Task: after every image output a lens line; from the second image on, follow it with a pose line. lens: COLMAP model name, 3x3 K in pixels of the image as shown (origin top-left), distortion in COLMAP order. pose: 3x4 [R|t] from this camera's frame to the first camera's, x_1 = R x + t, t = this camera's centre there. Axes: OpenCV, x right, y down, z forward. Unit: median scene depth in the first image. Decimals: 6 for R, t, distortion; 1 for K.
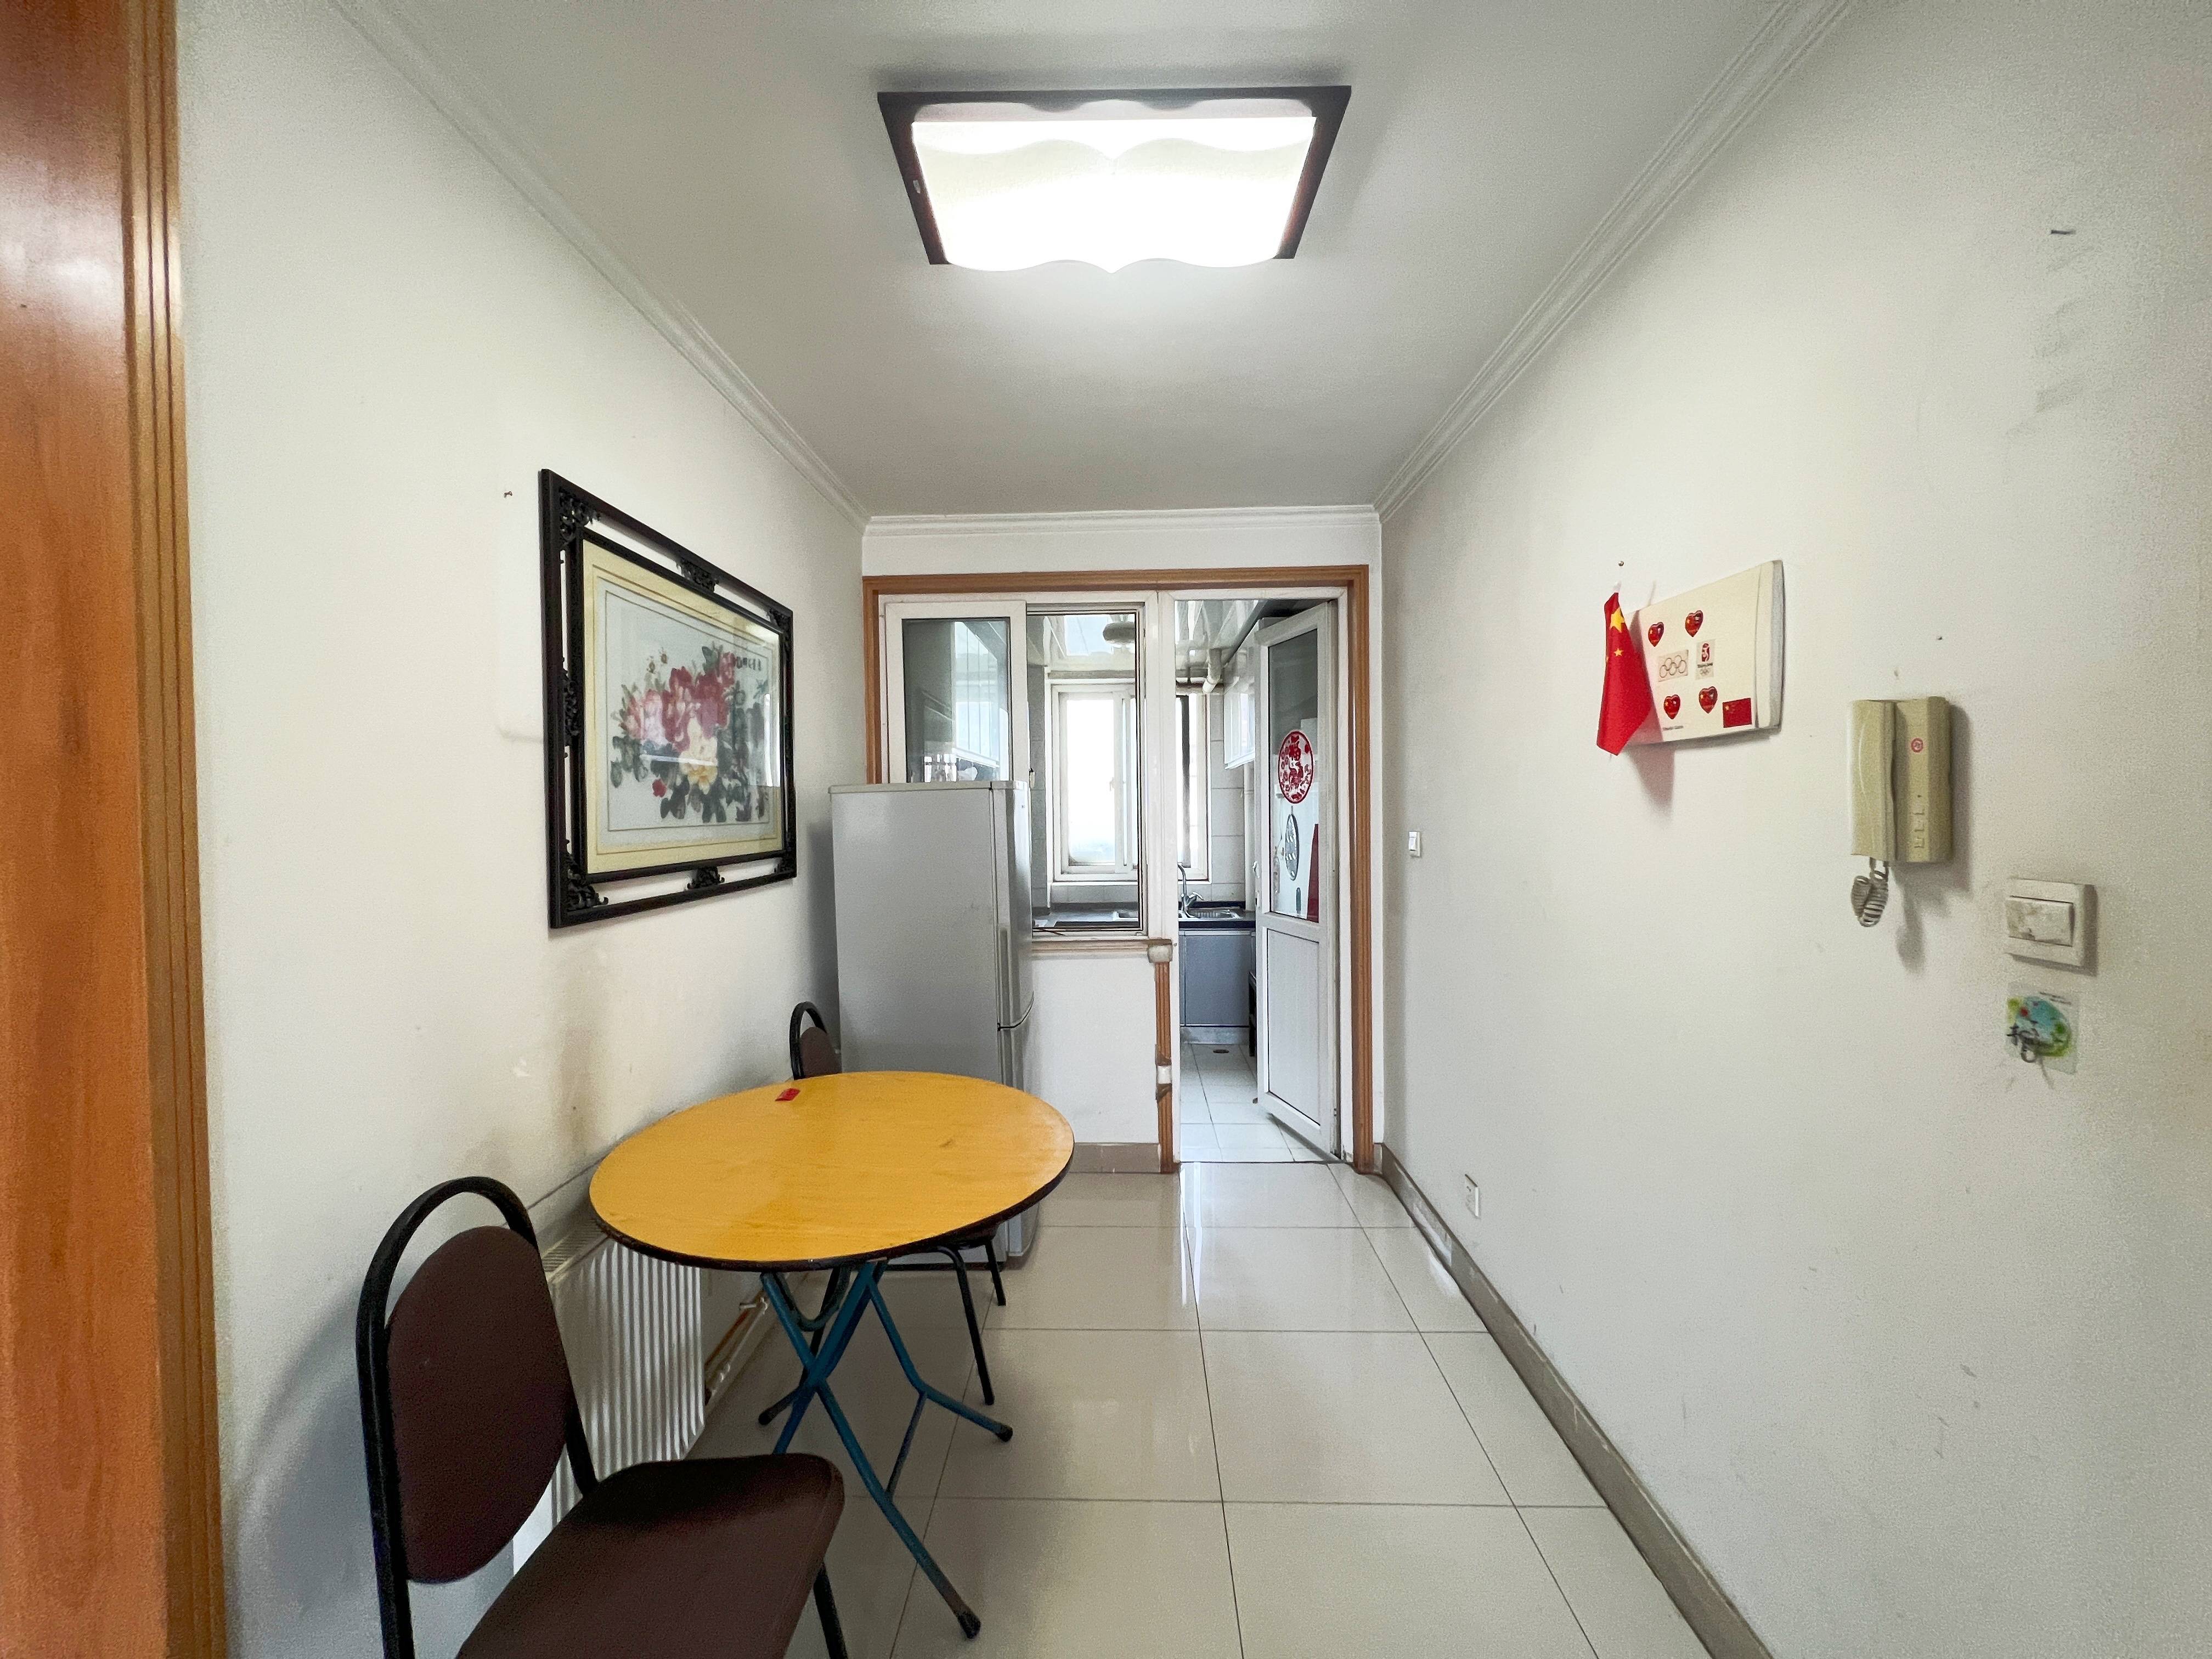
lens RADIAL K [[896.5, 0, 1106.0], [0, 896.5, 829.5], [0, 0, 1]] dist [-0.002213, -0.000216]
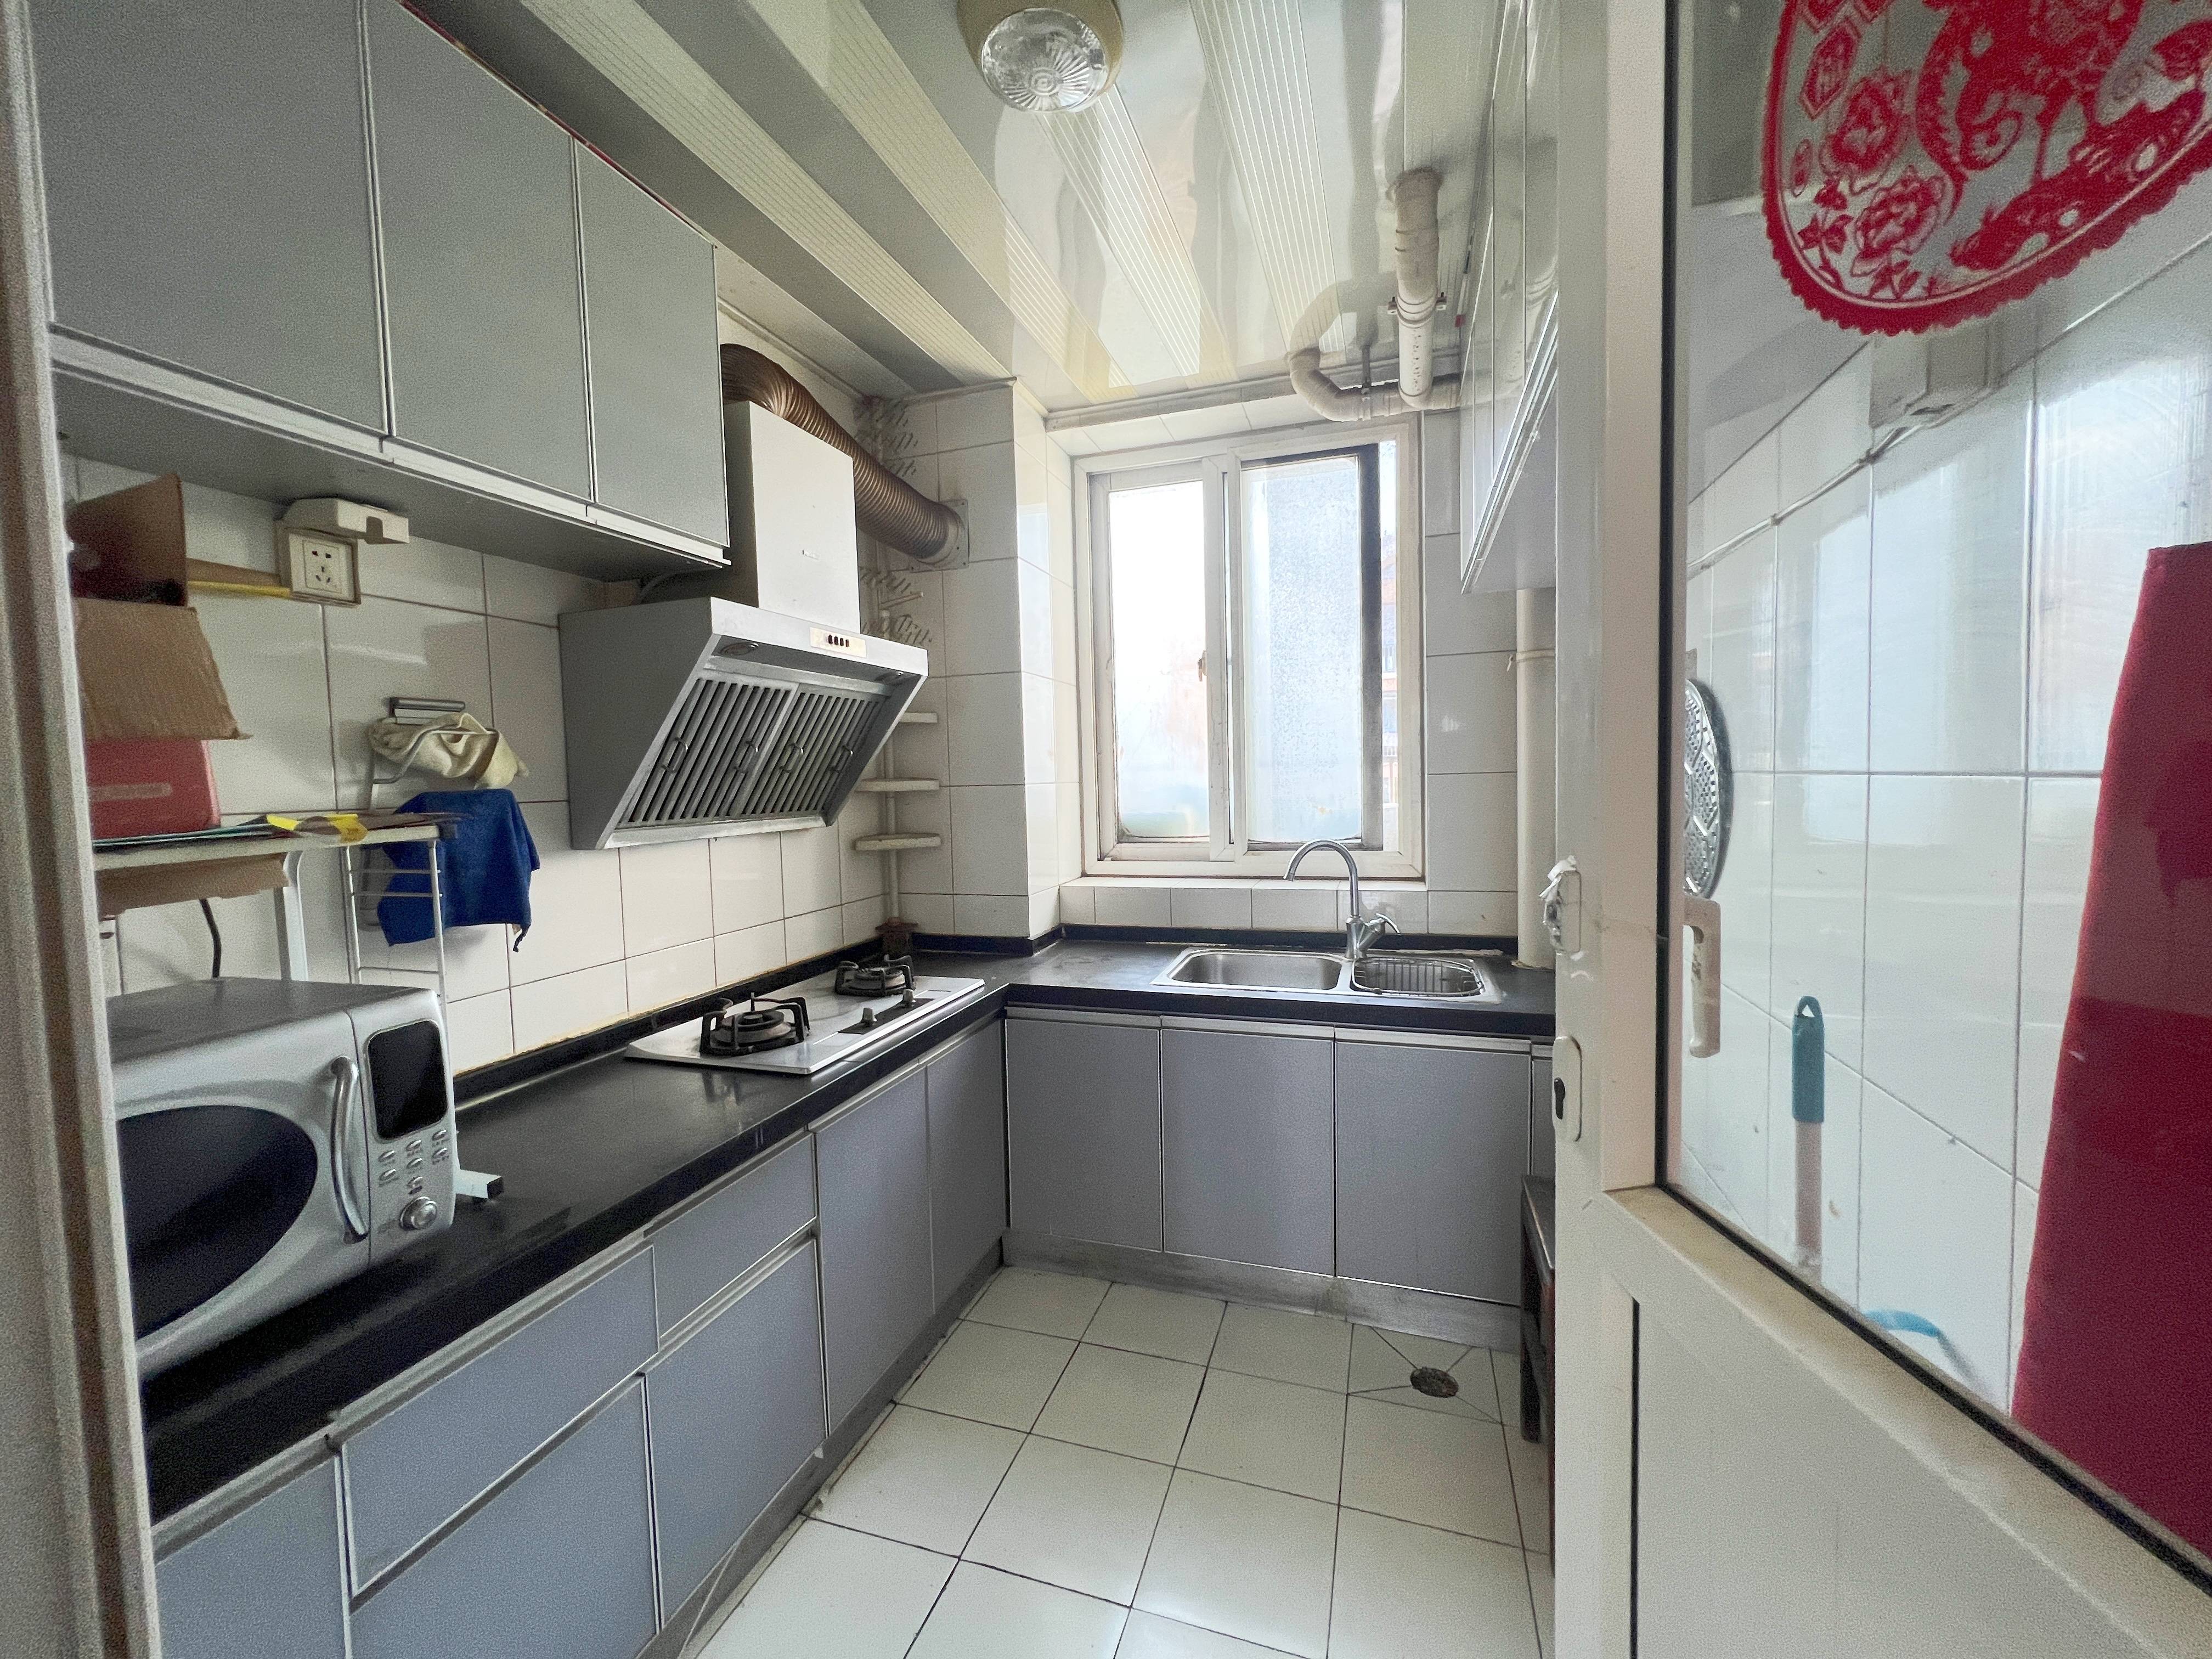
lens RADIAL K [[896.5, 0, 1106.0], [0, 896.5, 829.5], [0, 0, 1]] dist [-0.002213, -0.000216]
pose [[0.962582, -0.004537, -0.270954, 0.183564], [0.015597, 0.999130, 0.038680, 0.032396], [0.270543, -0.041459, 0.961815, 1.193557]]
